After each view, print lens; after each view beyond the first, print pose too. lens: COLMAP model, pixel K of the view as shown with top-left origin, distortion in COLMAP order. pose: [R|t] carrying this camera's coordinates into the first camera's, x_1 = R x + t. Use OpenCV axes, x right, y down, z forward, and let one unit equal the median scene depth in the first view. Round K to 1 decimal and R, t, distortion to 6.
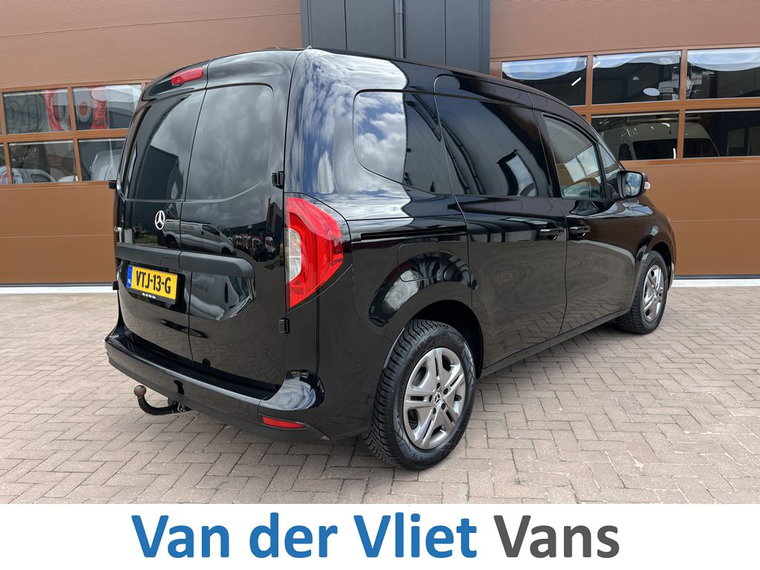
lens RADIAL K [[566.5, 0, 378.5], [0, 566.5, 297.5], [0, 0, 1]] dist [0.007543, -0.000499]
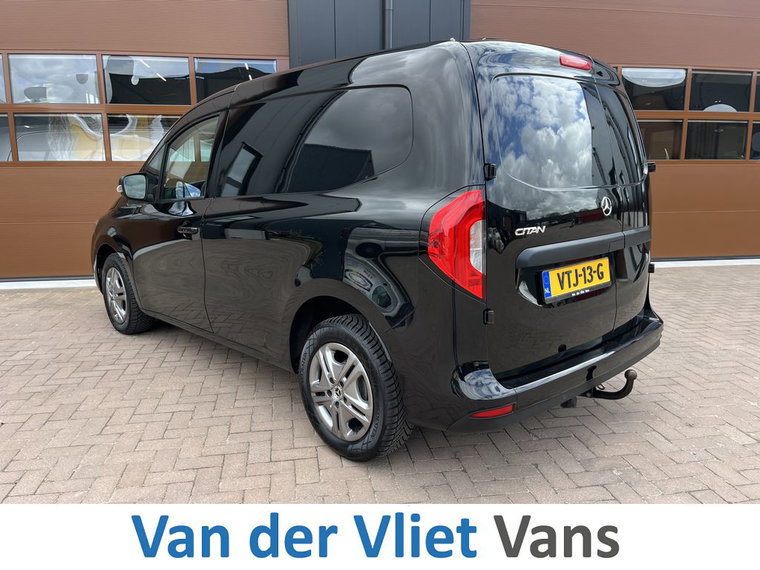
lens RADIAL K [[574.2, 0, 380.0], [0, 574.2, 285.0], [0, 0, 1]] dist [0.002949, -0.002131]
pose [[0.961368, -0.025531, 0.274079, -0.498467], [0.030104, 0.999469, -0.012494, 0.022479], [-0.273614, 0.020263, 0.961626, 0.020397]]
